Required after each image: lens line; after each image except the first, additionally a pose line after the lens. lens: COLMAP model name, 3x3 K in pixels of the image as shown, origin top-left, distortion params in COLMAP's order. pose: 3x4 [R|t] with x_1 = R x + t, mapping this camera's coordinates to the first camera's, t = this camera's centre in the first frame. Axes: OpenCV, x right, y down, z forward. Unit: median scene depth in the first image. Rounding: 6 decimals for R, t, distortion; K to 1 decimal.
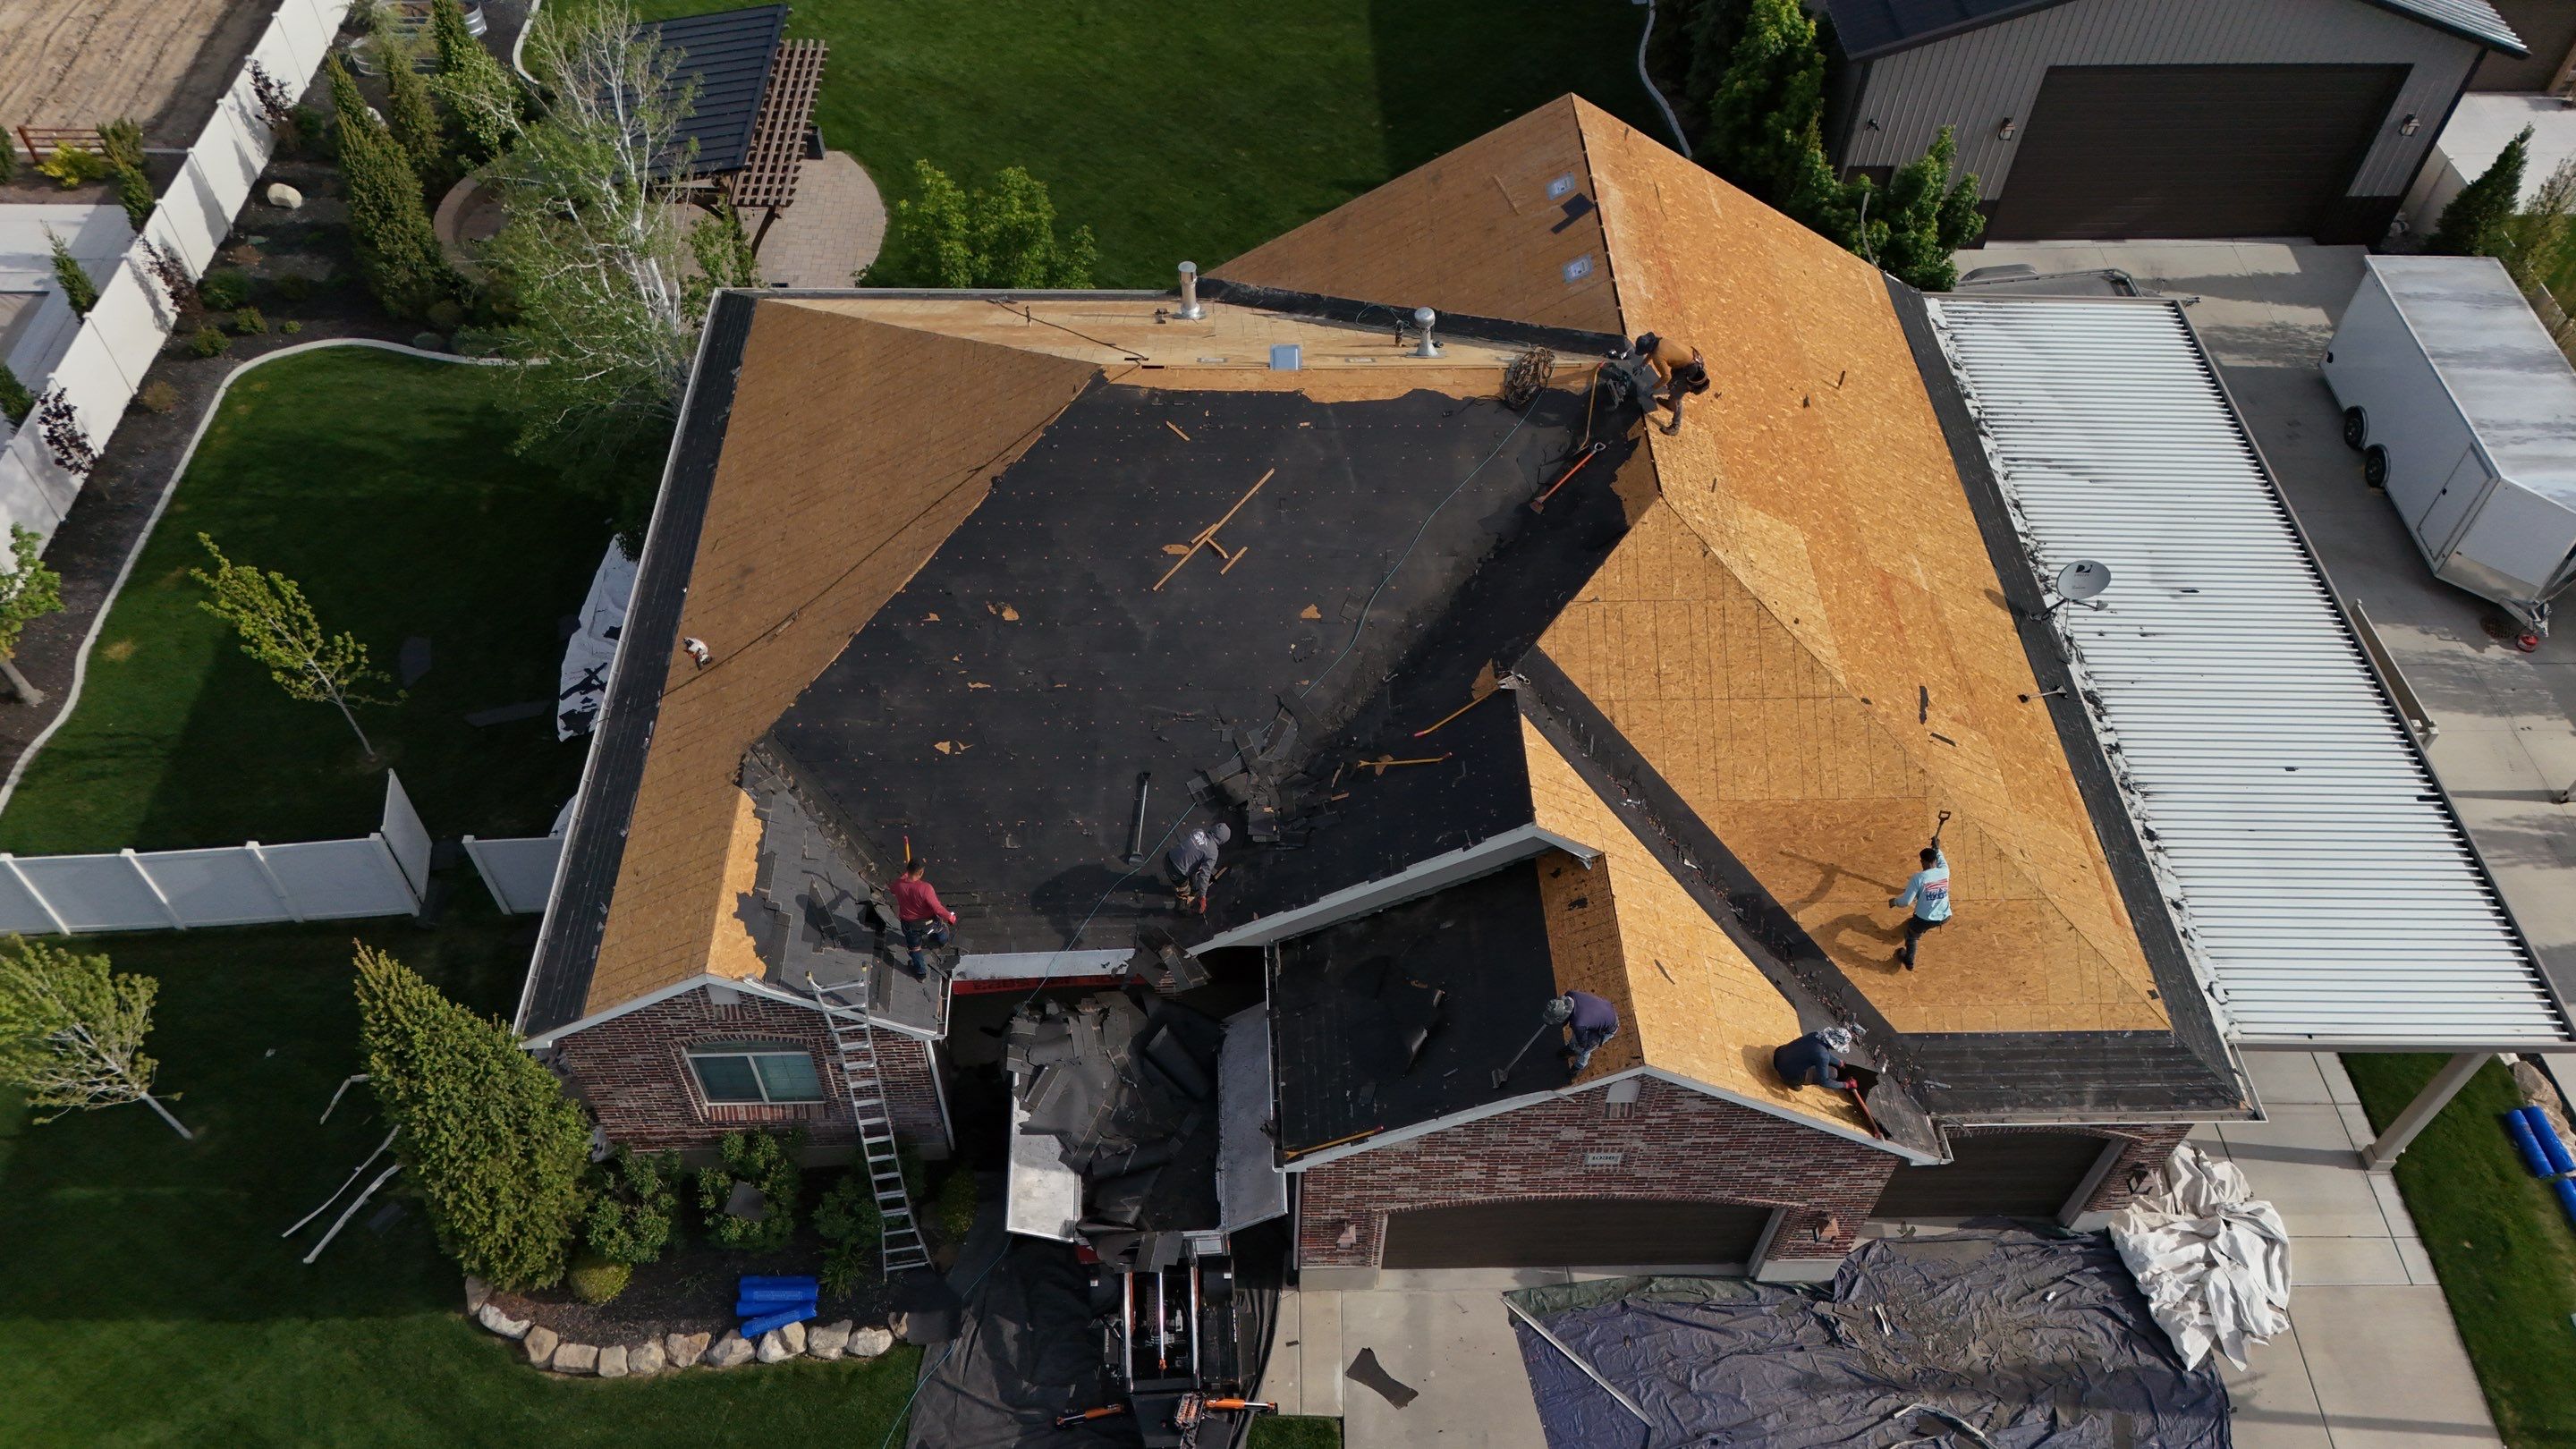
lens RADIAL K [[1918.9, 0, 1288.0], [0, 1918.9, 724.5], [0, 0, 1]] dist [0.011181, 0.004031]
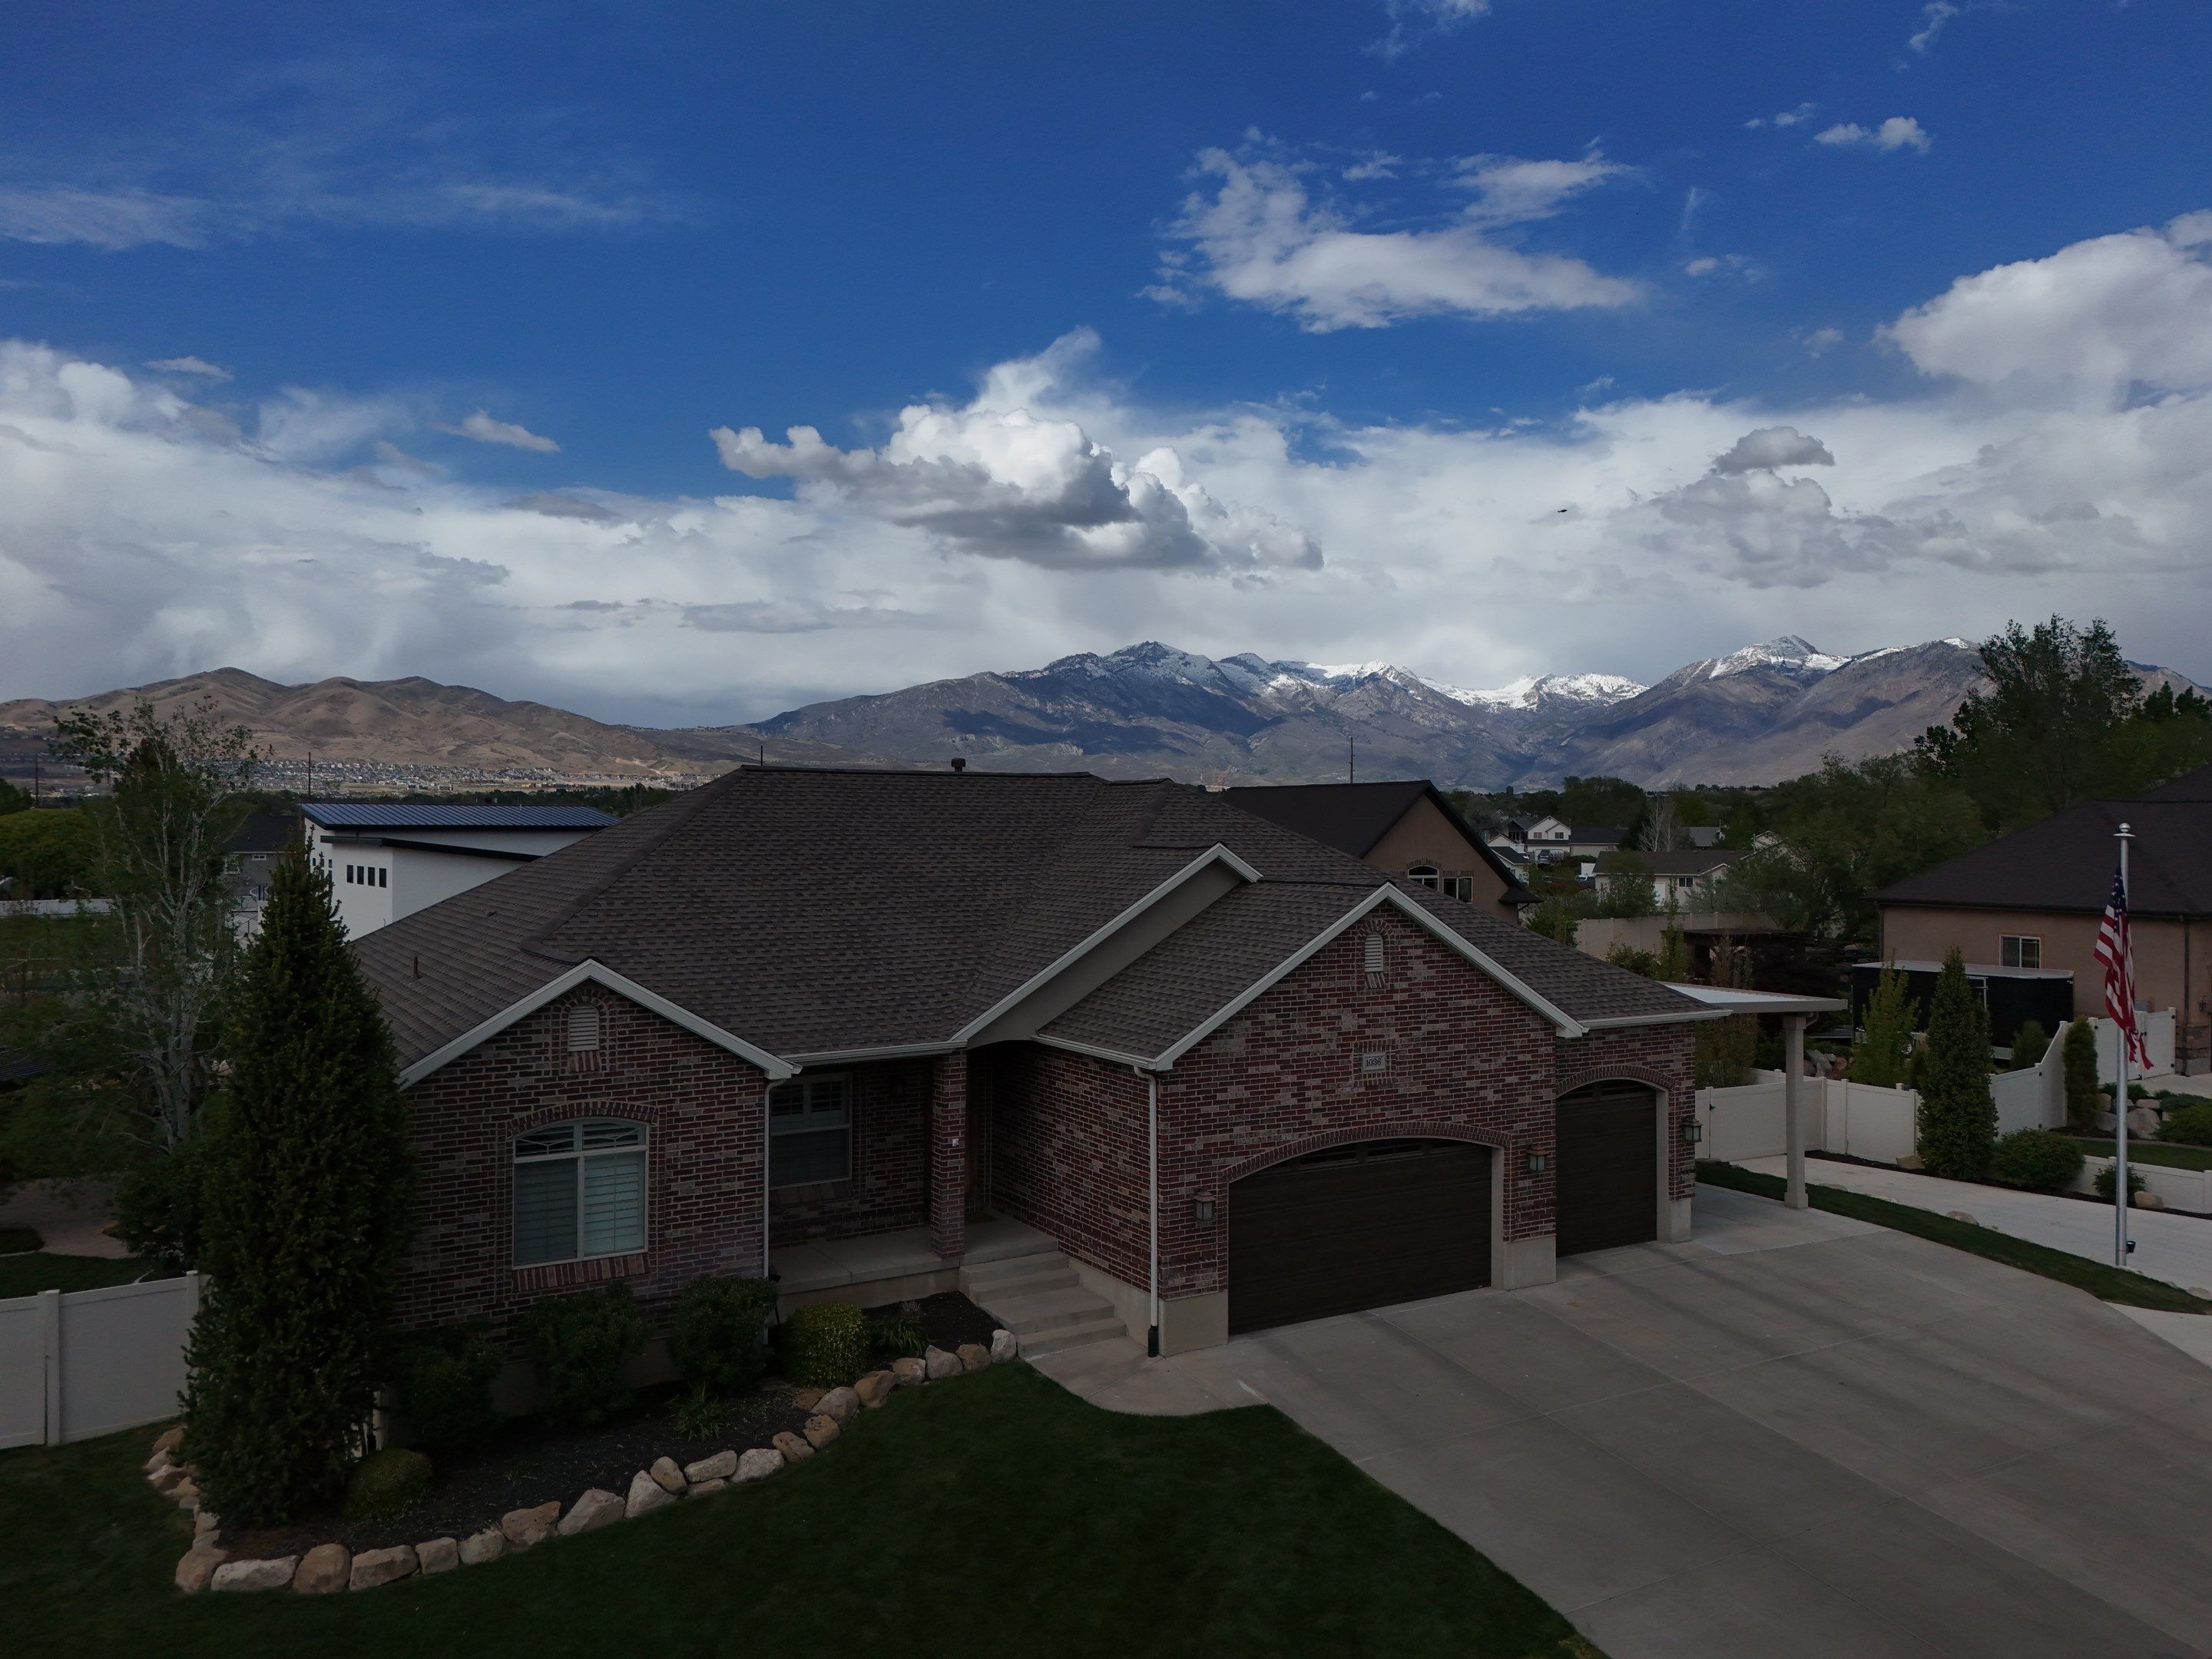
lens RADIAL K [[1647.1, 0, 1106.0], [0, 1647.1, 829.5], [0, 0, 1]] dist [0.050930, -0.051379]
pose [[0.868850, -0.007767, 0.495015, -0.473601], [0.387759, 0.632330, -0.670673, 0.737141], [-0.307804, 0.774660, 0.552411, 0.363699]]
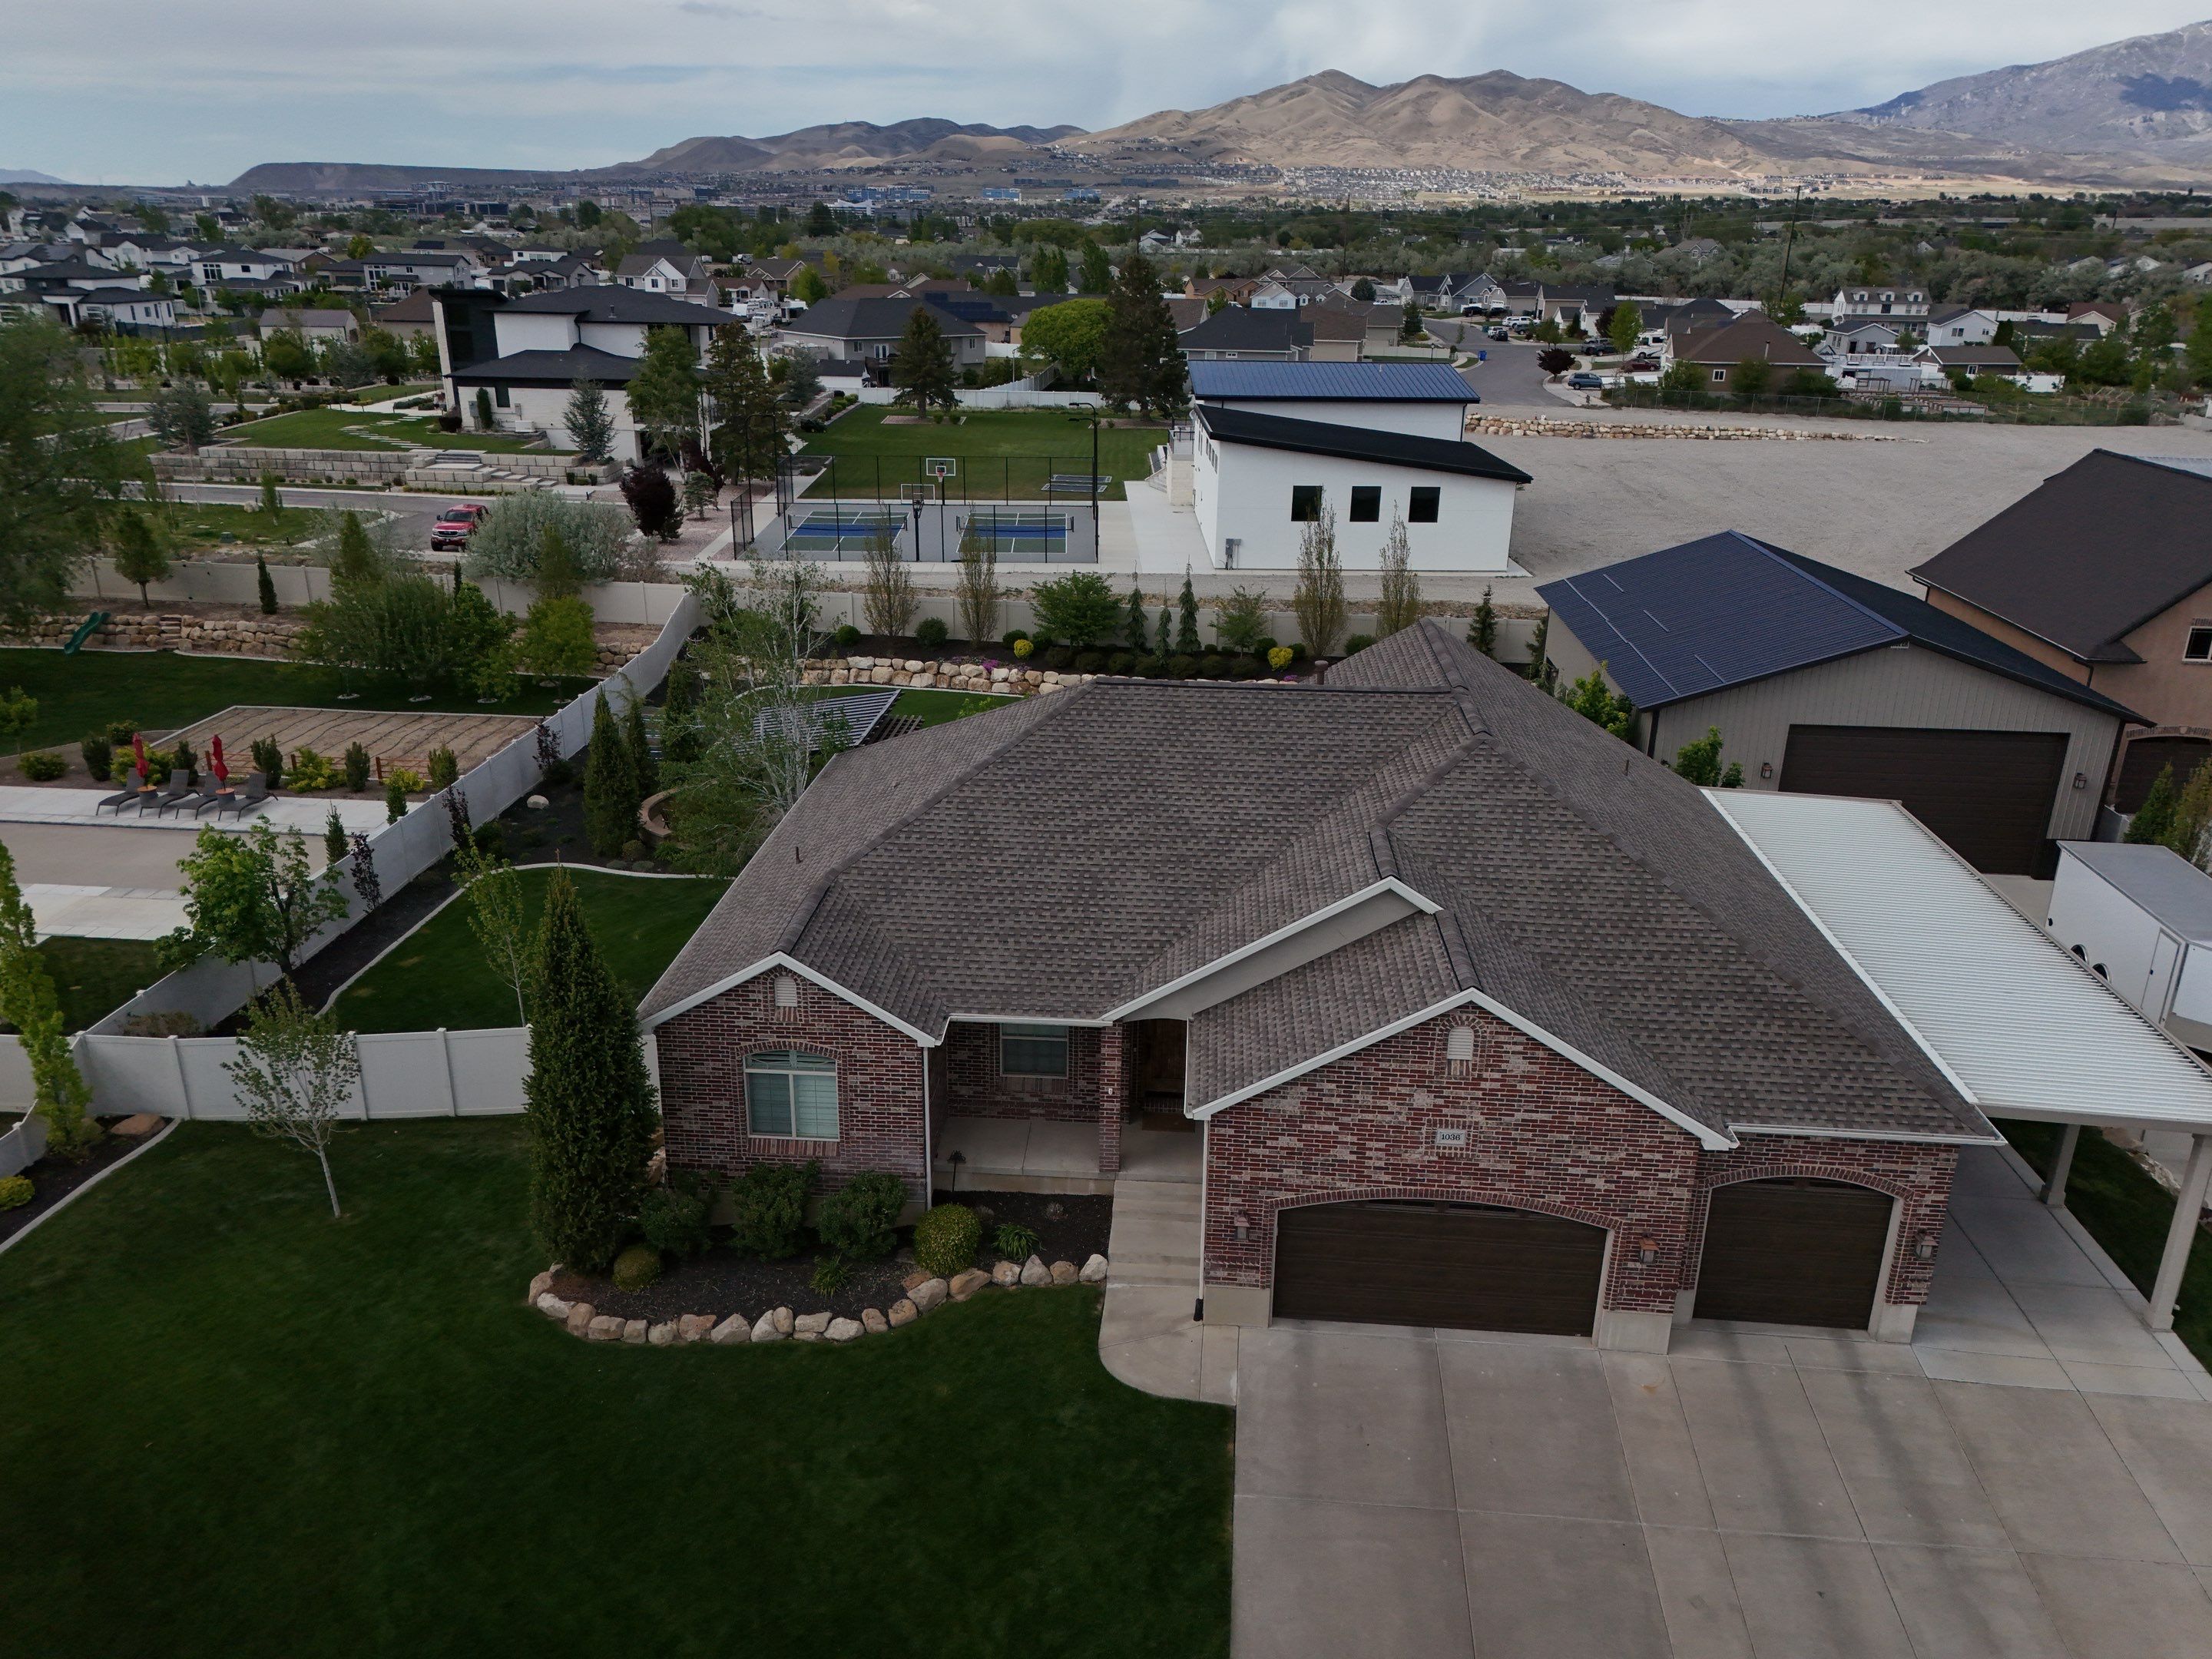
lens RADIAL K [[1632.8, 0, 1106.0], [0, 1632.8, 829.5], [0, 0, 1]] dist [0.064391, -0.076235]
pose [[0.994229, 0.037248, -0.100604, 0.040191], [-0.082812, 0.862628, -0.499014, 0.587530], [0.068197, 0.504466, 0.860734, -0.031656]]
